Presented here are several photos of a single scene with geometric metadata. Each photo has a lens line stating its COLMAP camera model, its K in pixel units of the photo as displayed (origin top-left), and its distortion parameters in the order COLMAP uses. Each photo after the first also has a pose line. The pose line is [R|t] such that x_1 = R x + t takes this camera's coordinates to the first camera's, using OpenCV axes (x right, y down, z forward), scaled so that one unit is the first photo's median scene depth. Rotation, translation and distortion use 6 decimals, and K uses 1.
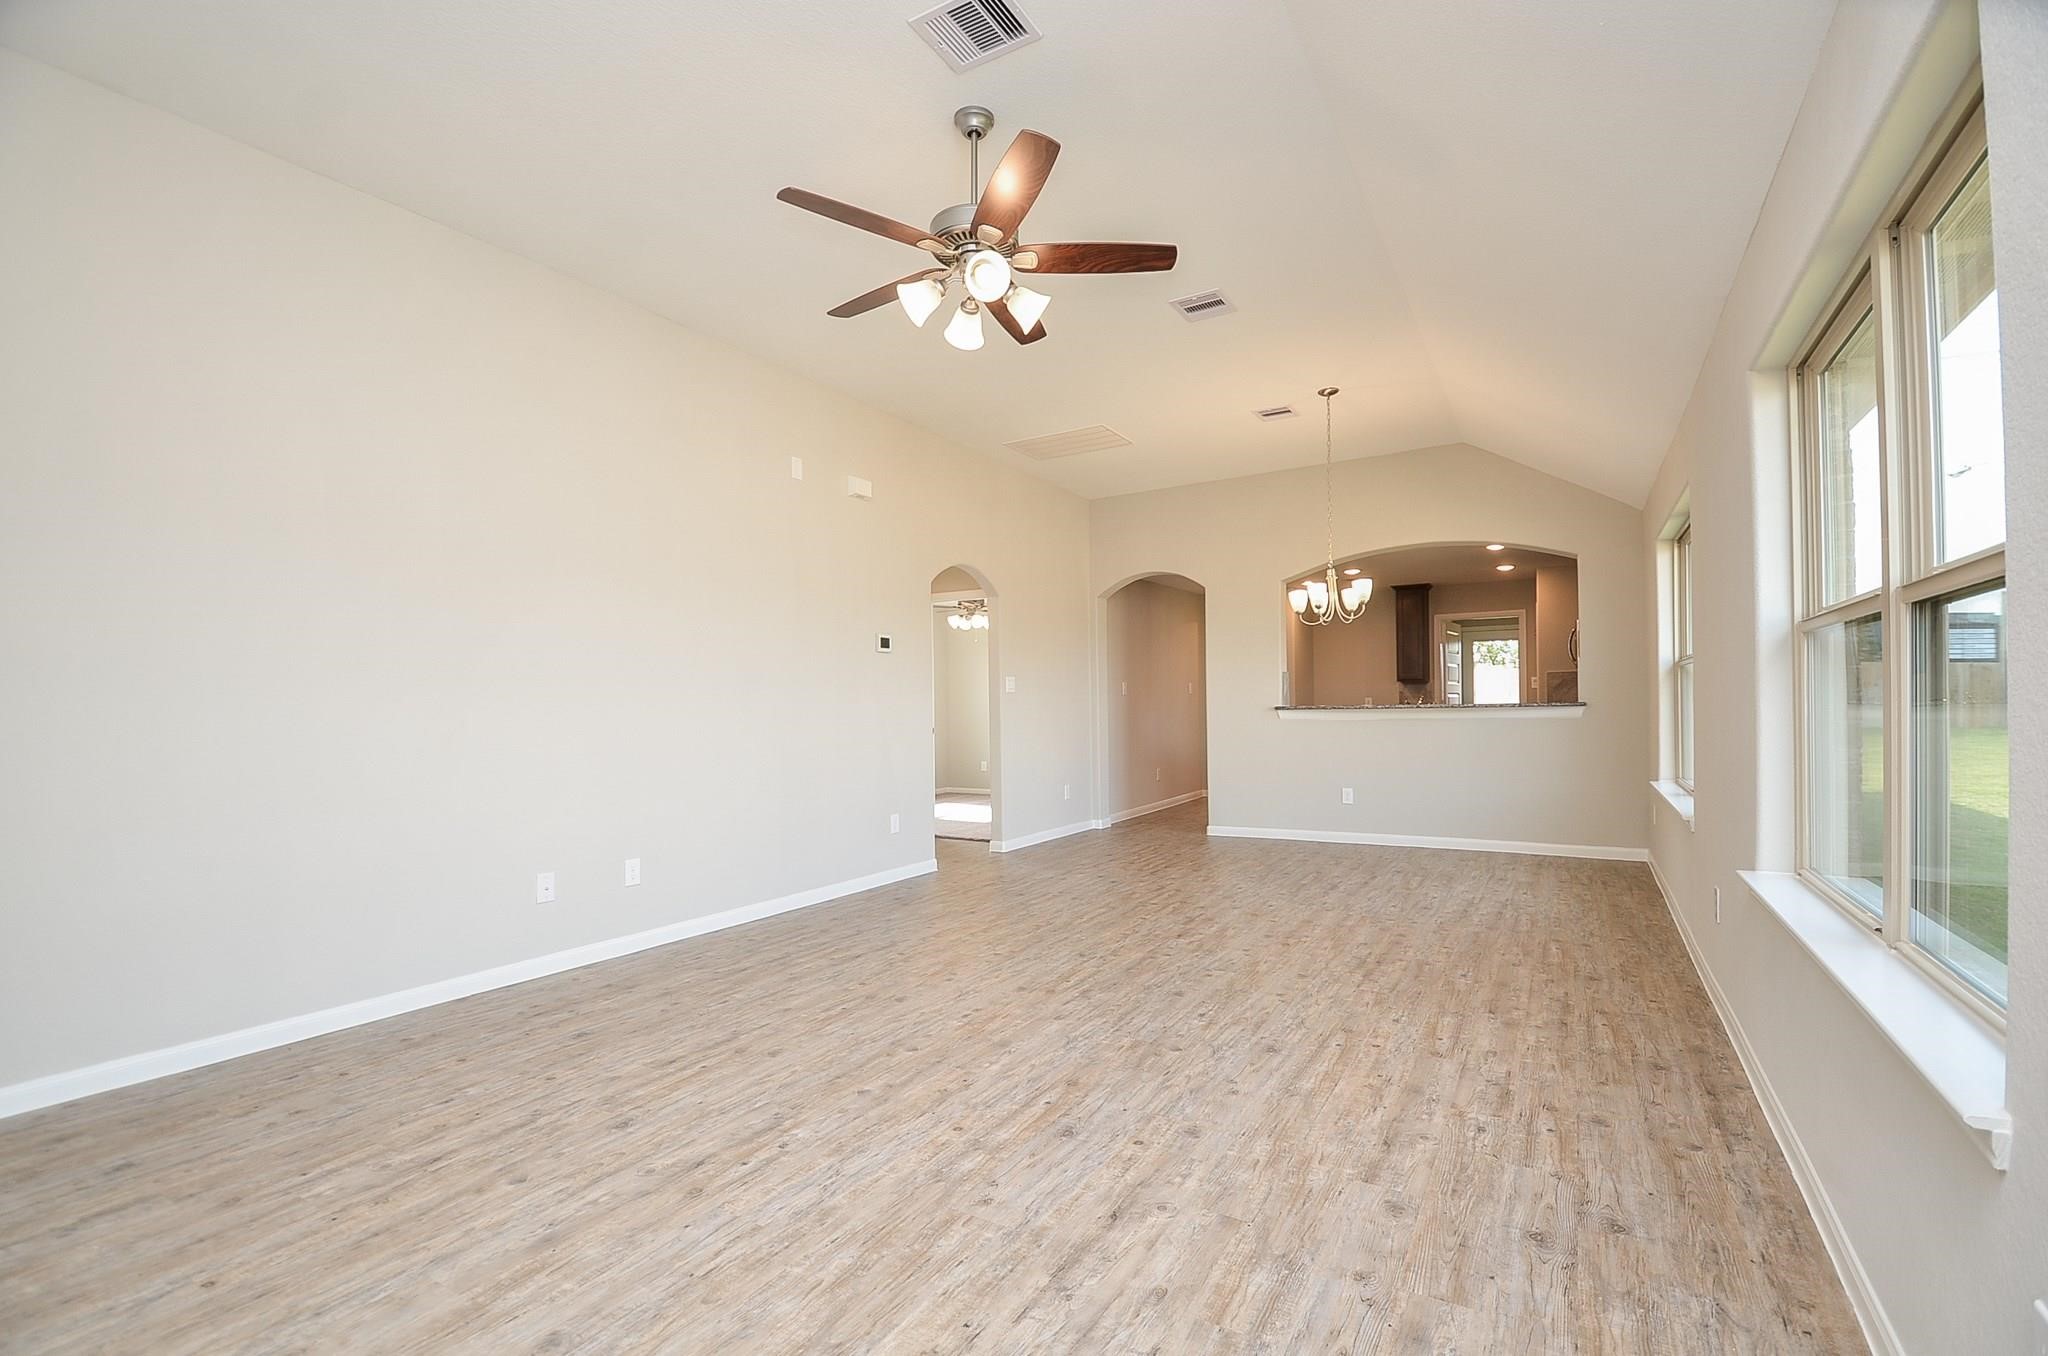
lens RADIAL K [[889.6, 0, 1013.7], [0, 889.6, 698.1], [0, 0, 1]] dist [0.020433, -0.033458]
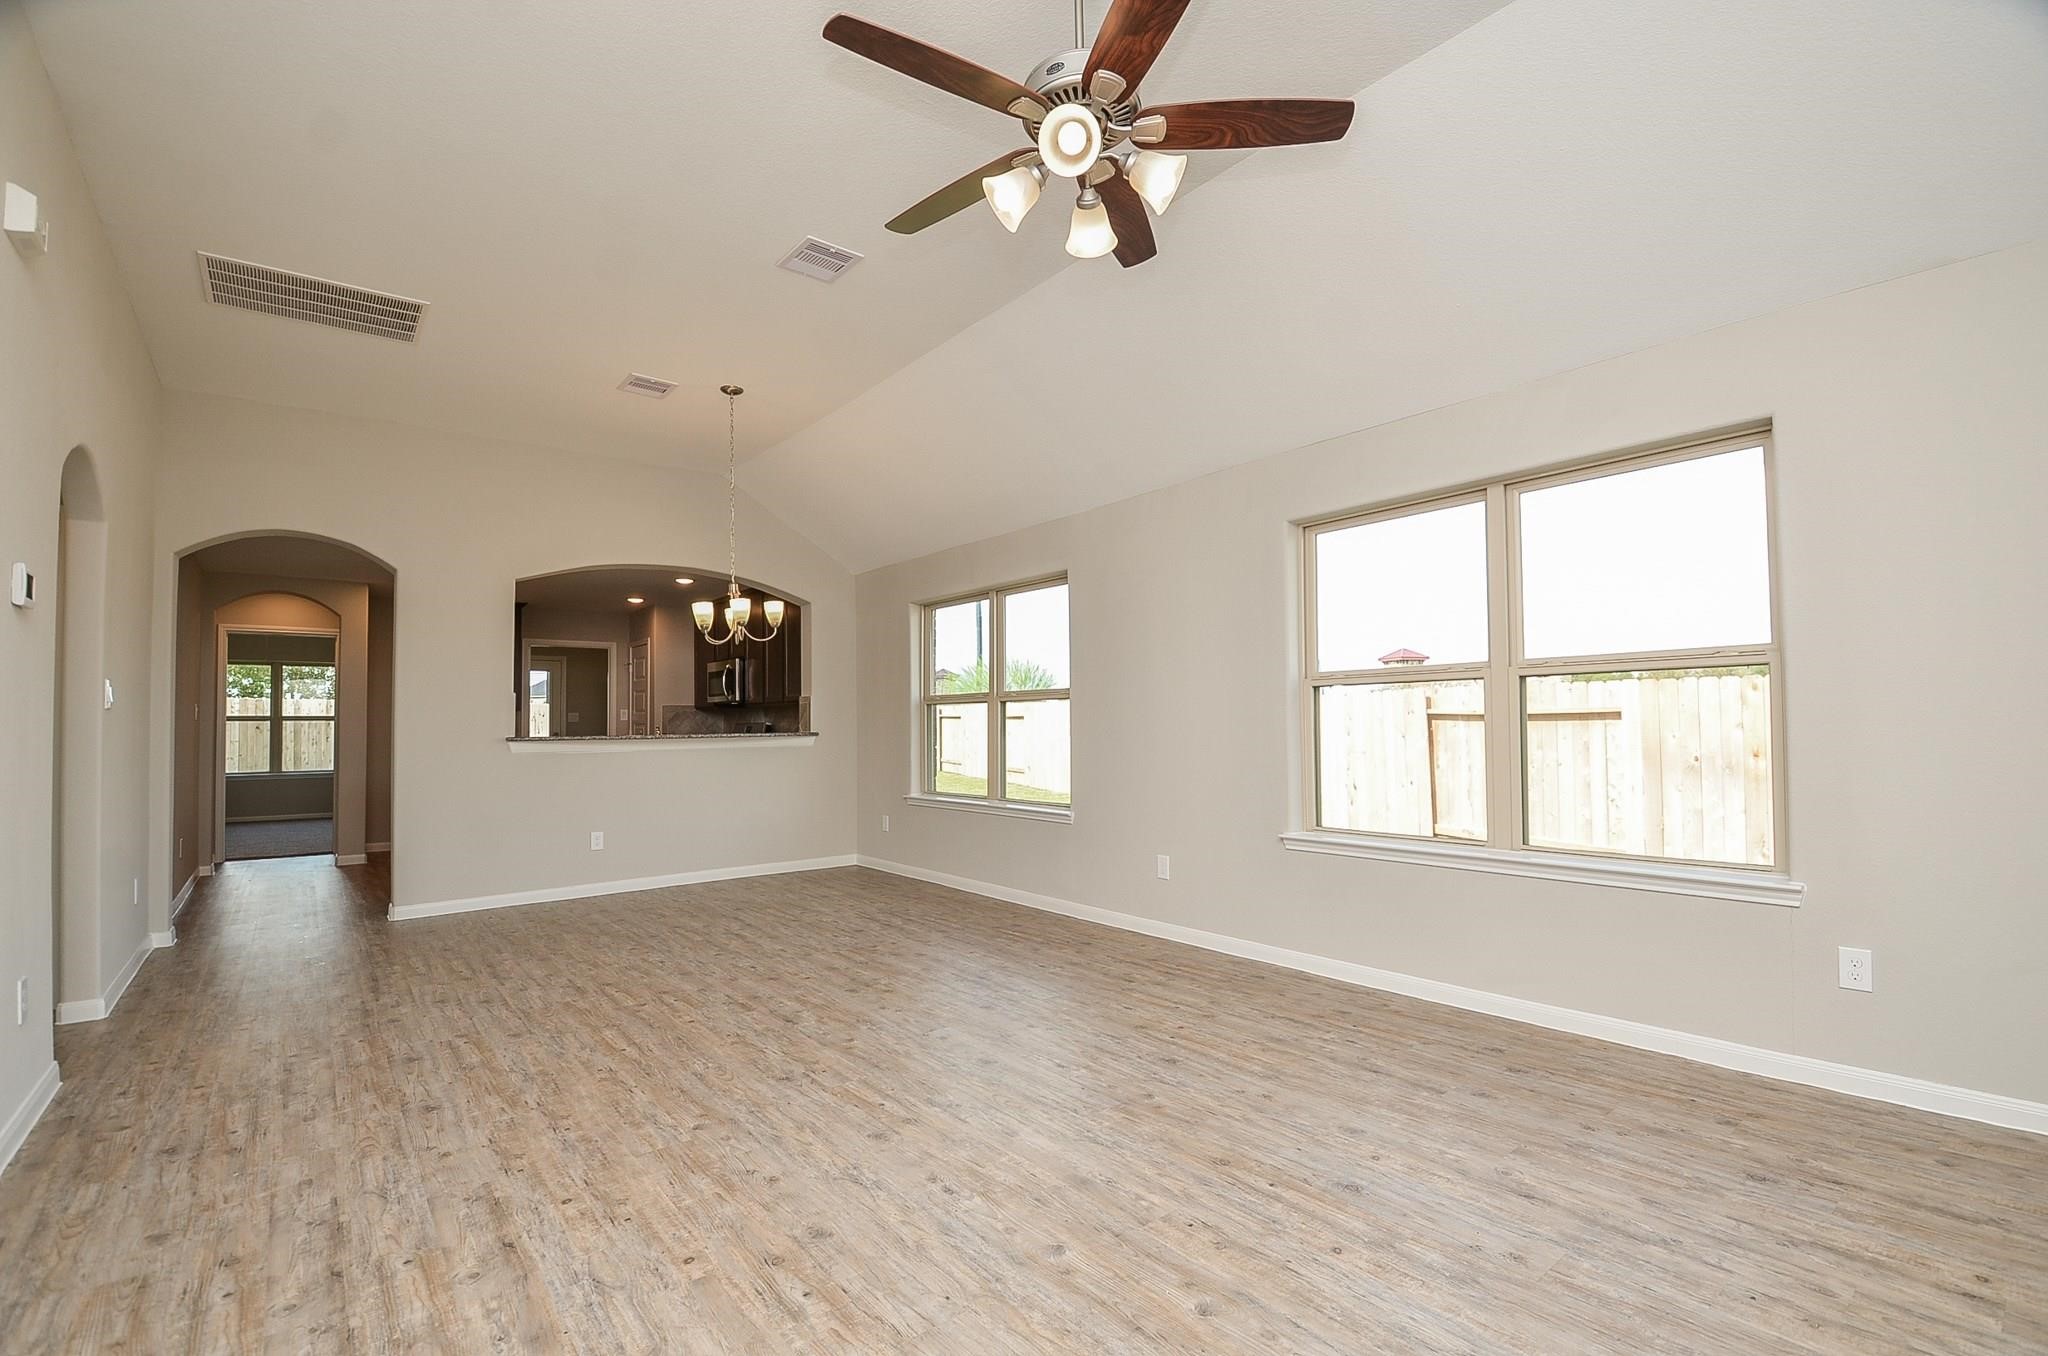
lens RADIAL K [[889.6, 0, 1013.7], [0, 889.6, 698.1], [0, 0, 1]] dist [0.020433, -0.033458]
pose [[0.358597, 0.036805, 0.932767, -0.597870], [-0.000033, 0.999223, -0.039414, 0.010641], [-0.933493, 0.014103, 0.358319, 0.625011]]
